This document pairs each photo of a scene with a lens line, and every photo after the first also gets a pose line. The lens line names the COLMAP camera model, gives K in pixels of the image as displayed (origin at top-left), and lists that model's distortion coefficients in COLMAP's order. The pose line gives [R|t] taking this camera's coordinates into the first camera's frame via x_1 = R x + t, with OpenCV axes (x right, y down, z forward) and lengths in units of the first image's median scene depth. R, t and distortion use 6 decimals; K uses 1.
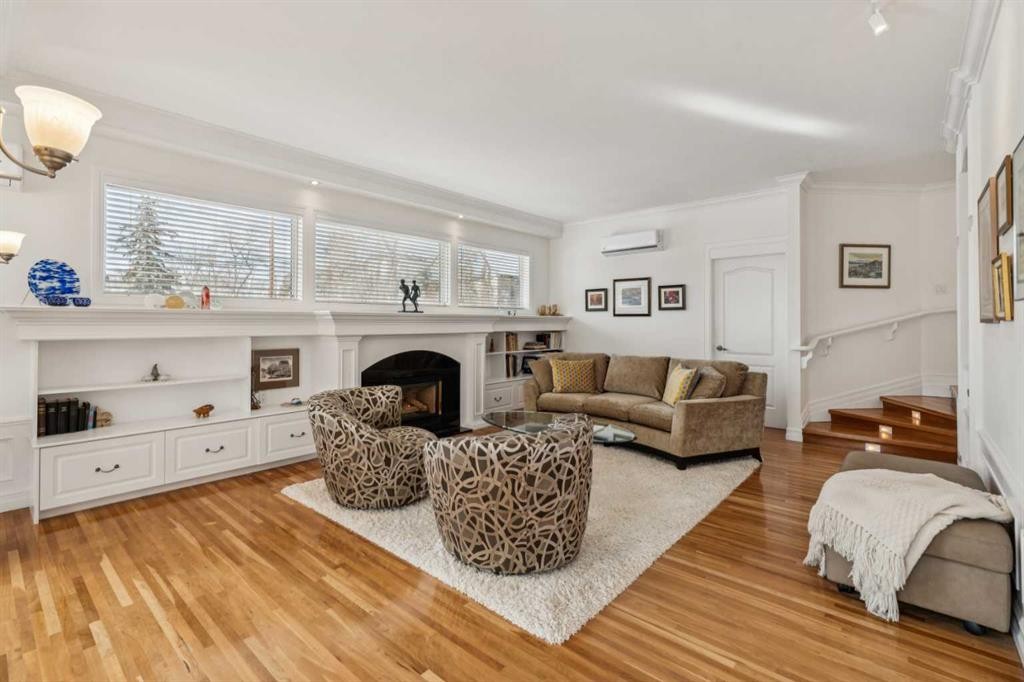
lens RADIAL K [[470.7, 0, 501.8], [0, 470.7, 308.1], [0, 0, 1]] dist [0.008470, 0.000749]
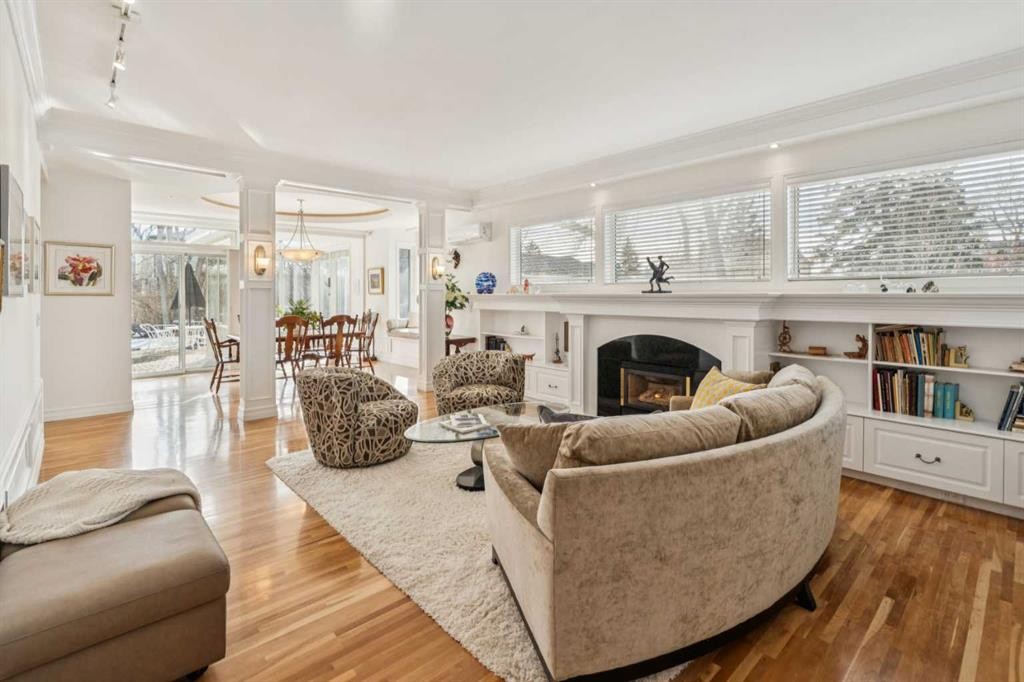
lens RADIAL K [[470.7, 0, 510.5], [0, 470.7, 298.3], [0, 0, 1]] dist [0.008470, 0.000749]
pose [[-0.095241, 0.002499, -0.995451, 0.727102], [0.027875, 0.999611, -0.000158, 0.012965], [0.995064, -0.027763, -0.095273, 0.812196]]
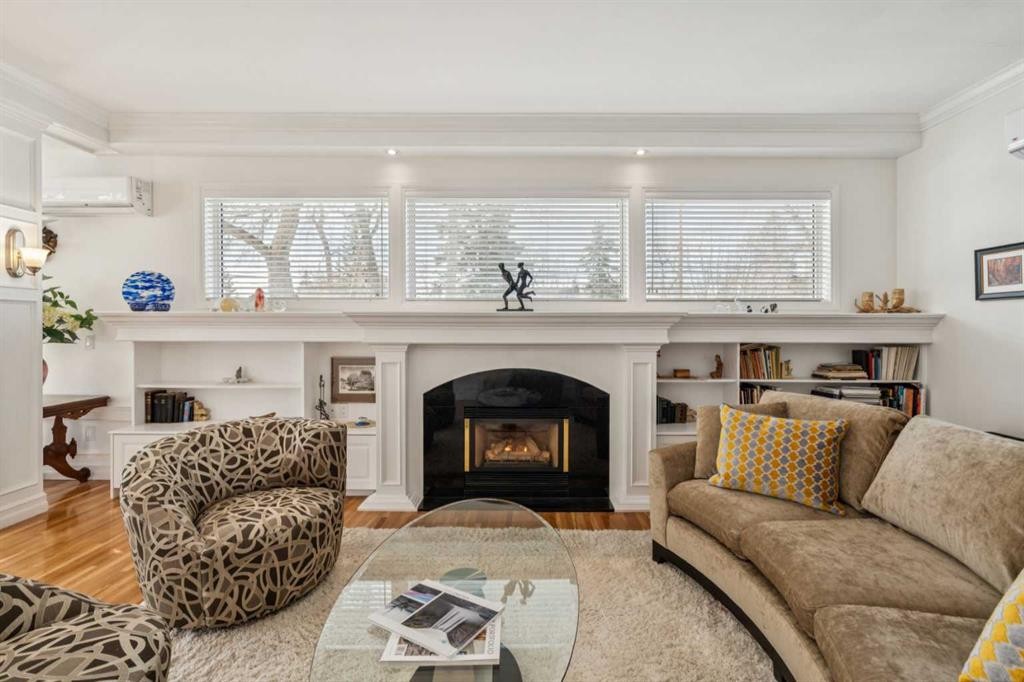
lens RADIAL K [[470.7, 0, 512.8], [0, 470.7, 327.4], [0, 0, 1]] dist [0.008470, 0.000749]
pose [[0.665746, -0.001284, -0.746178, 0.306673], [0.021817, 0.999605, 0.017745, 0.020407], [0.745860, -0.028093, 0.665510, 0.551931]]
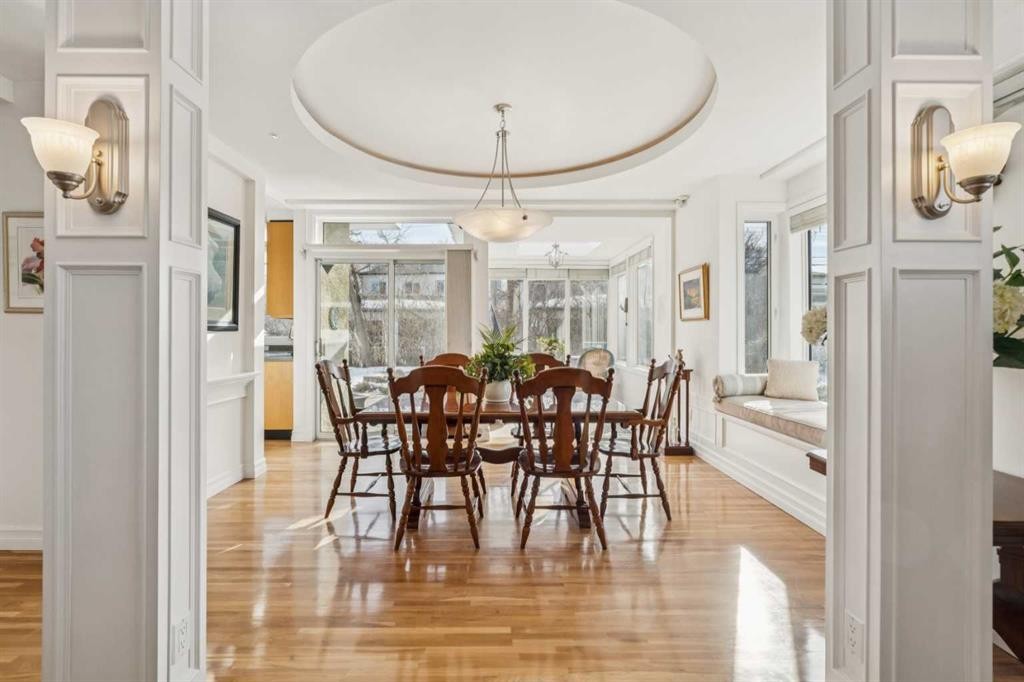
lens RADIAL K [[470.7, 0, 497.6], [0, 470.7, 325.5], [0, 0, 1]] dist [0.008470, 0.000749]
pose [[-0.732037, -0.012184, -0.681156, -0.194010], [0.014004, 0.999360, -0.032926, 0.018068], [0.681121, -0.033641, -0.731398, 0.512090]]
